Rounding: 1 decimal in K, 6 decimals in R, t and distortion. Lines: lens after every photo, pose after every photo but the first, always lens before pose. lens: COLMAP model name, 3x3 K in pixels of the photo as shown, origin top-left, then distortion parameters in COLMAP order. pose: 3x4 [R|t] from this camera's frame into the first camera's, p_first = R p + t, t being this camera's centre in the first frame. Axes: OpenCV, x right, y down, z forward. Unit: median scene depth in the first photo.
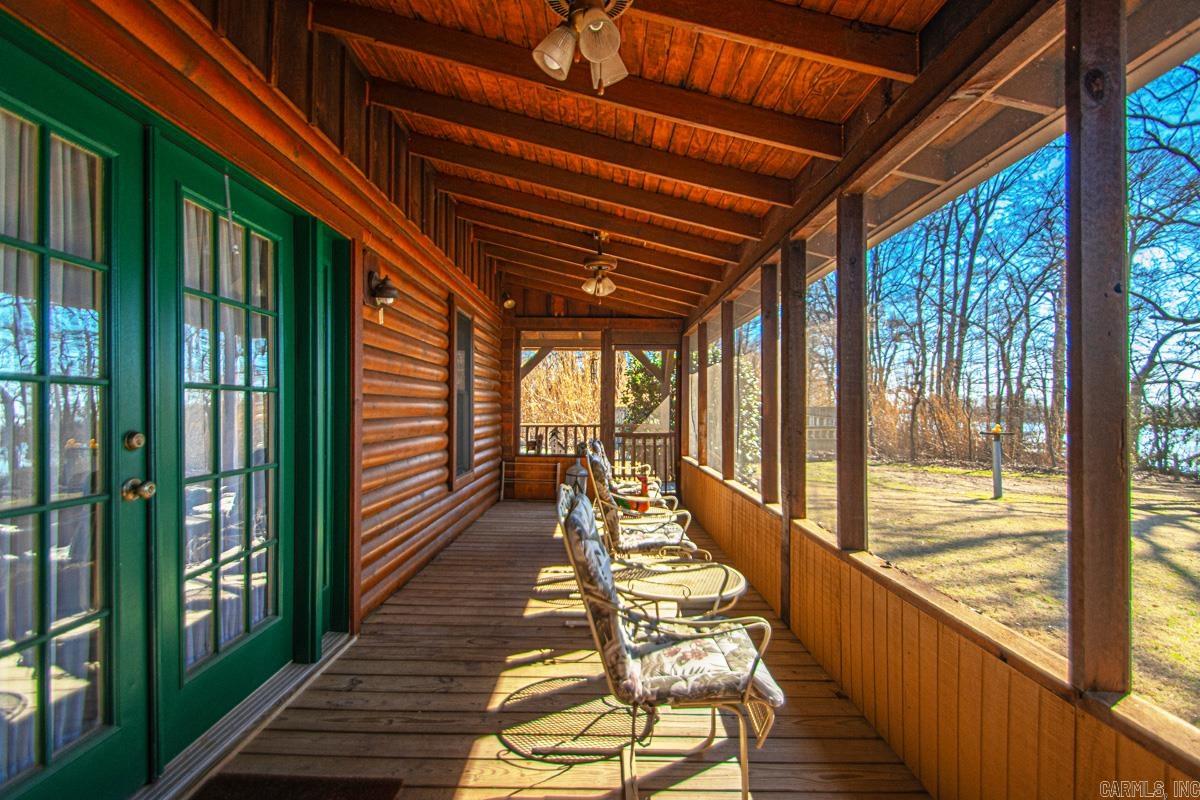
lens RADIAL K [[559.7, 0, 619.9], [0, 559.7, 411.5], [0, 0, 1]] dist [0.026859, -0.013397]
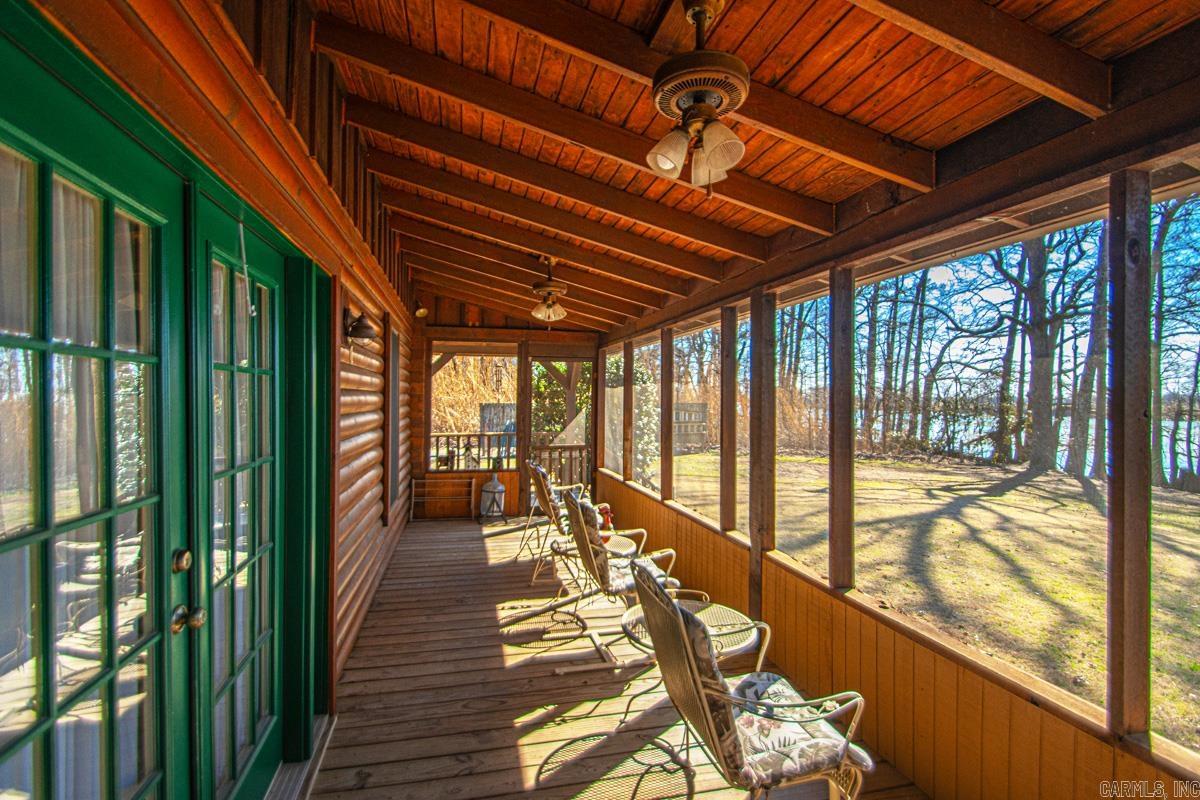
lens RADIAL K [[559.7, 0, 607.5], [0, 559.7, 400.1], [0, 0, 1]] dist [0.026859, -0.013397]
pose [[0.972773, 0.000471, 0.231758, -0.190475], [-0.001320, 0.999993, 0.003507, -0.082372], [-0.231755, -0.003717, 0.972767, 0.017339]]
